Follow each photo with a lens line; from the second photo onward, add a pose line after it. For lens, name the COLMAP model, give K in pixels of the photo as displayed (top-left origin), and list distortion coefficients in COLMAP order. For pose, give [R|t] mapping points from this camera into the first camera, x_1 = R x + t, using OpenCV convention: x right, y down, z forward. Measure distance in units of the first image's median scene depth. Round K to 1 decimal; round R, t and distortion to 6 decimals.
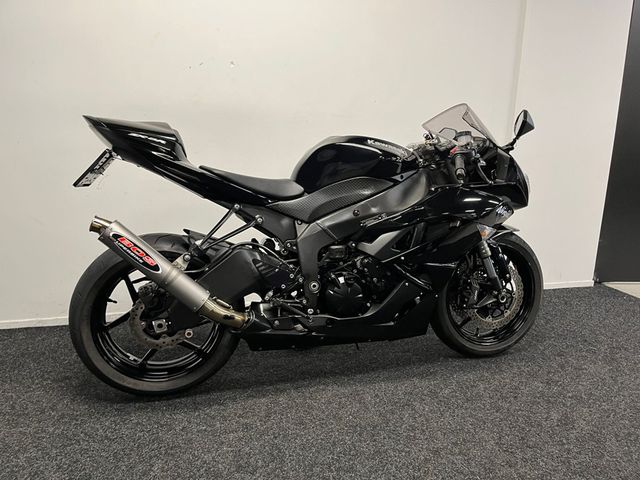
lens RADIAL K [[478.7, 0, 315.3], [0, 478.7, 241.6], [0, 0, 1]] dist [0.064802, -0.079467]
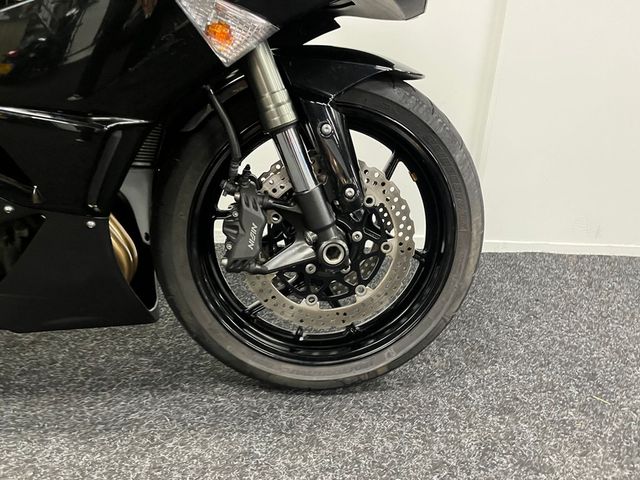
lens RADIAL K [[478.7, 0, 323.2], [0, 478.7, 241.9], [0, 0, 1]] dist [0.064802, -0.079467]
pose [[0.984639, 0.097576, -0.144793, 0.499649], [-0.081582, 0.990289, 0.112570, 0.079685], [0.154371, -0.099028, 0.983038, 0.743969]]
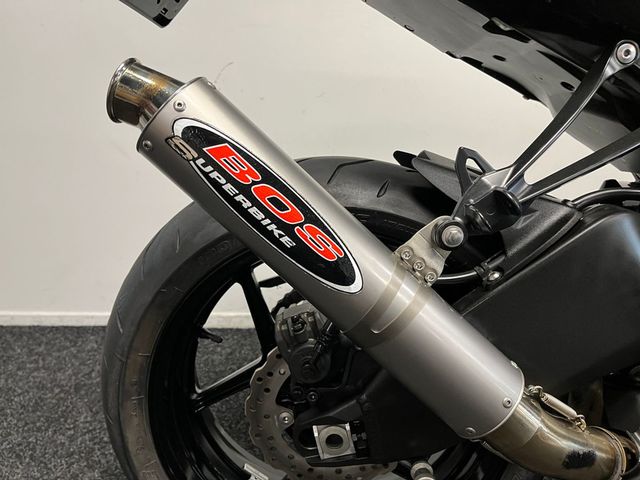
lens RADIAL K [[478.7, 0, 316.1], [0, 478.7, 241.9], [0, 0, 1]] dist [0.064802, -0.079467]
pose [[0.962719, 0.057275, -0.264369, -0.242922], [-0.038866, 0.996474, 0.074353, 0.018228], [0.267695, -0.061306, 0.961551, 0.659591]]
